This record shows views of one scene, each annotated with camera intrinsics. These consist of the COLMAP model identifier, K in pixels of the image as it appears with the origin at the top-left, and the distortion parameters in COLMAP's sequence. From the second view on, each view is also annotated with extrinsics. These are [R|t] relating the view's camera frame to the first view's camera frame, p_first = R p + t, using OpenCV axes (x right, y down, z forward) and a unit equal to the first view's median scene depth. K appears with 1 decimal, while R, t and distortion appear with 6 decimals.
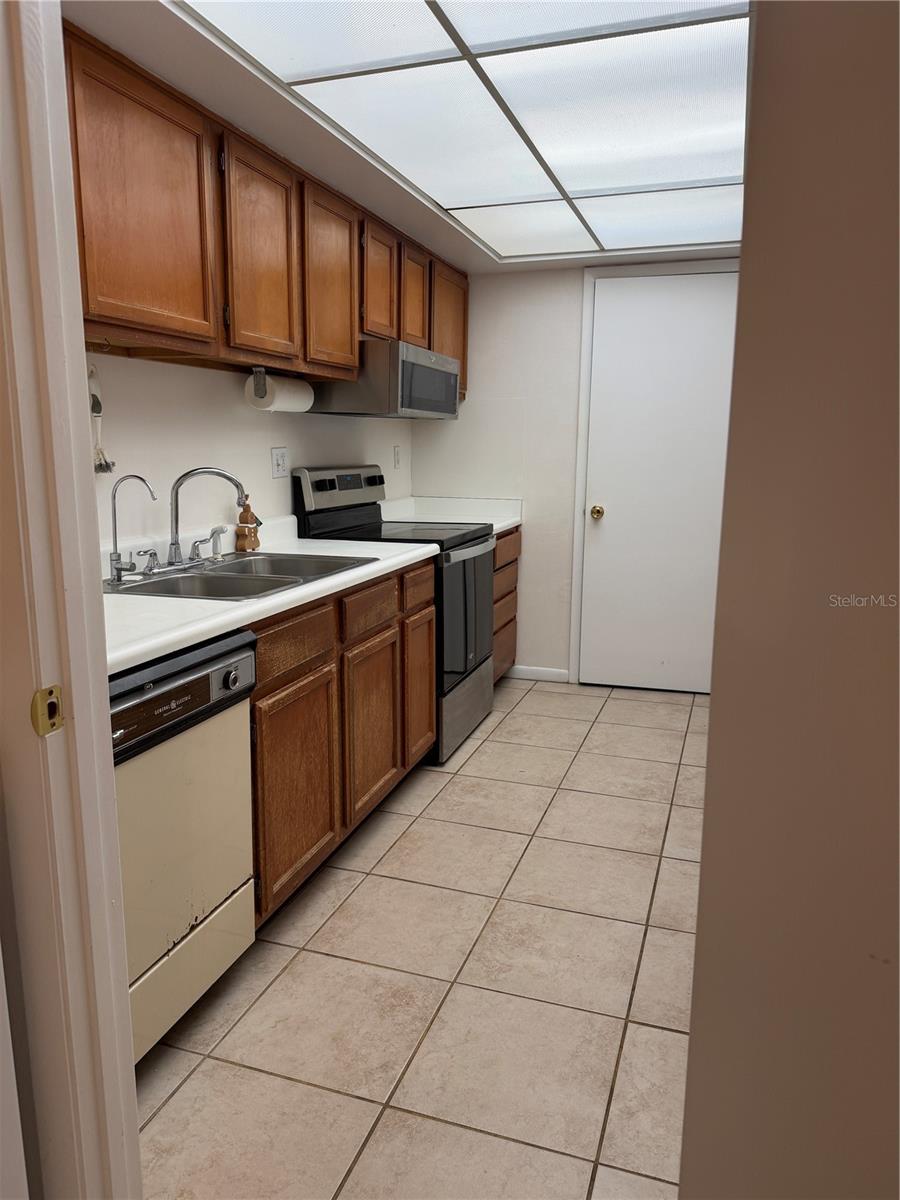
lens RADIAL K [[858.2, 0, 447.7], [0, 858.2, 605.1], [0, 0, 1]] dist [0.026444, -0.042902]
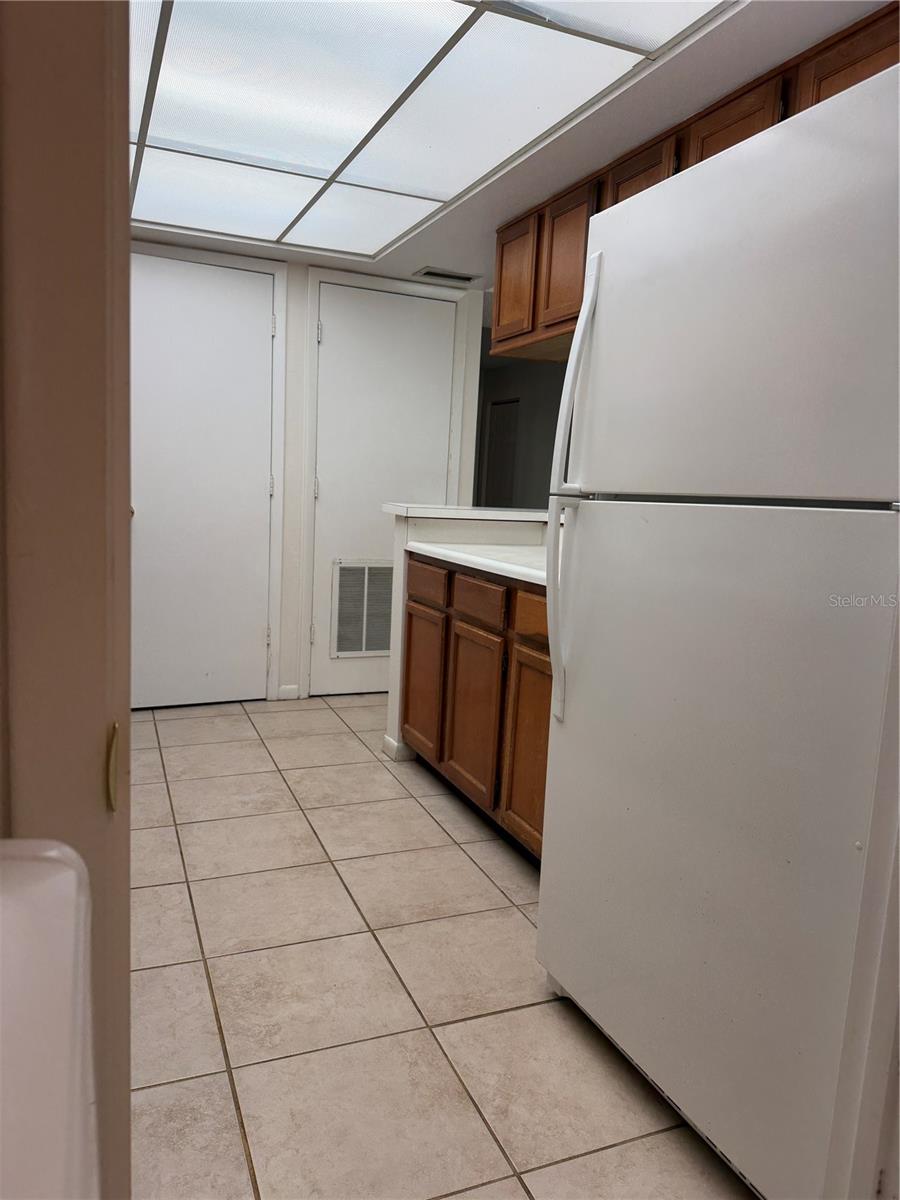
lens RADIAL K [[858.2, 0, 447.7], [0, 858.2, 605.1], [0, 0, 1]] dist [0.026444, -0.042902]
pose [[0.757690, -0.077457, 0.648002, -0.273784], [0.094693, 0.995472, 0.008270, 0.015786], [-0.645708, 0.055095, 0.761594, 0.195923]]
